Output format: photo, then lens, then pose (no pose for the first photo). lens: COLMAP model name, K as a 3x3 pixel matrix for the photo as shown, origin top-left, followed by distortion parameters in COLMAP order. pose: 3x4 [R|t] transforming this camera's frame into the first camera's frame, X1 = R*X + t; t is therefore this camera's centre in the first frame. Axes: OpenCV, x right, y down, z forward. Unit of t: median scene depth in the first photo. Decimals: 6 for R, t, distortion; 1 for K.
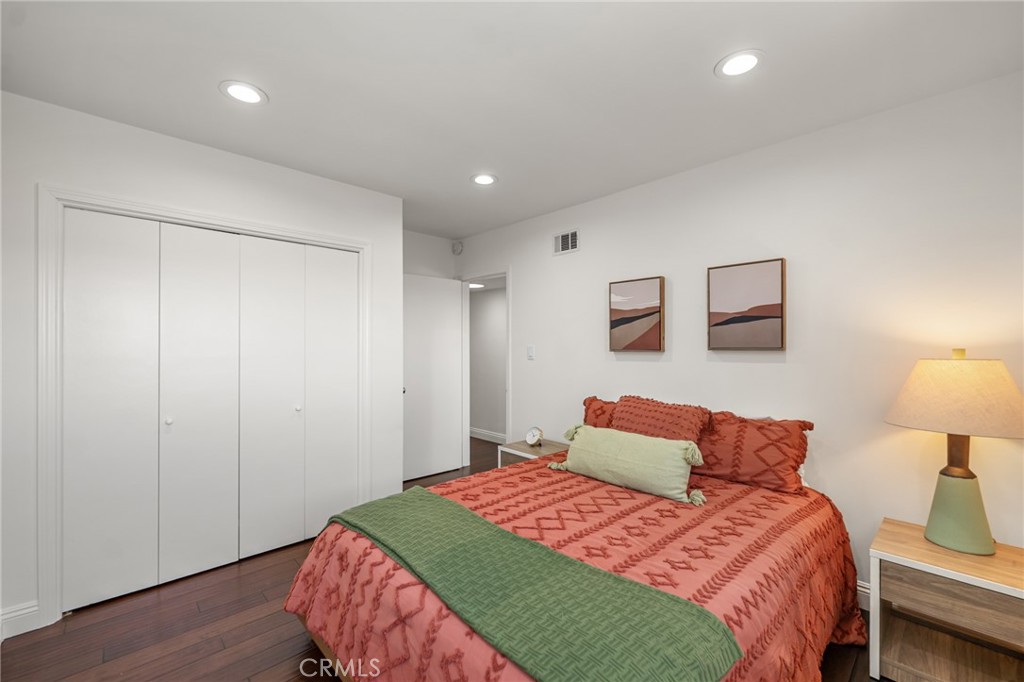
lens RADIAL K [[420.8, 0, 507.8], [0, 420.8, 345.2], [0, 0, 1]] dist [-0.001764, -0.000170]
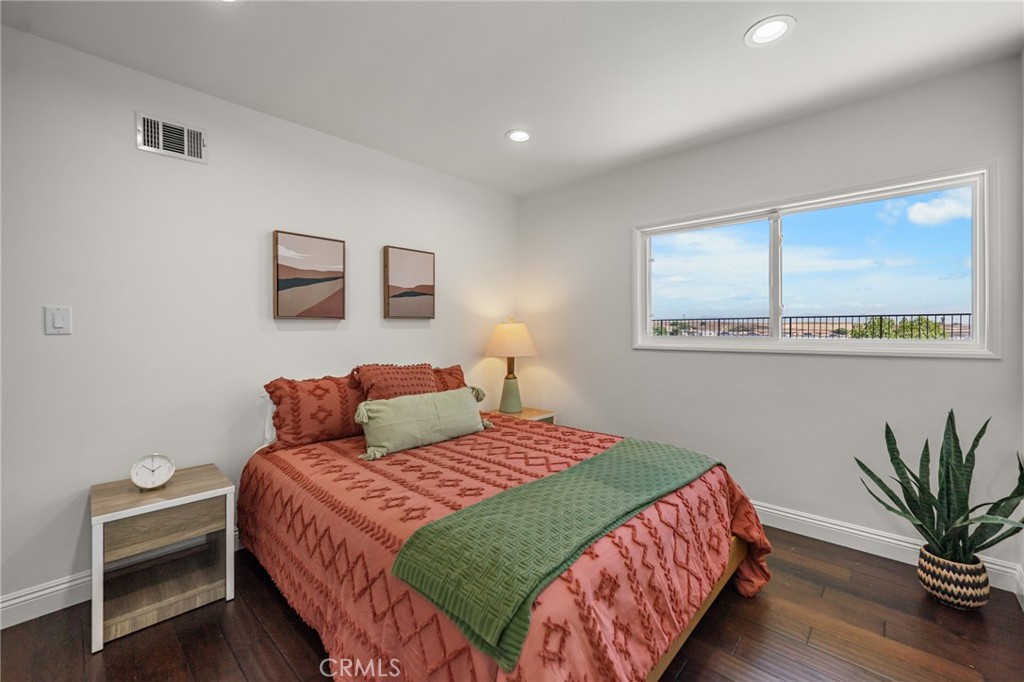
lens RADIAL K [[420.8, 0, 507.8], [0, 420.8, 342.3], [0, 0, 1]] dist [-0.001764, -0.000170]
pose [[-0.062728, -0.032199, 0.997511, -0.727570], [0.003345, 0.999467, 0.032473, 0.043435], [-0.998025, 0.005374, -0.062586, 0.809437]]
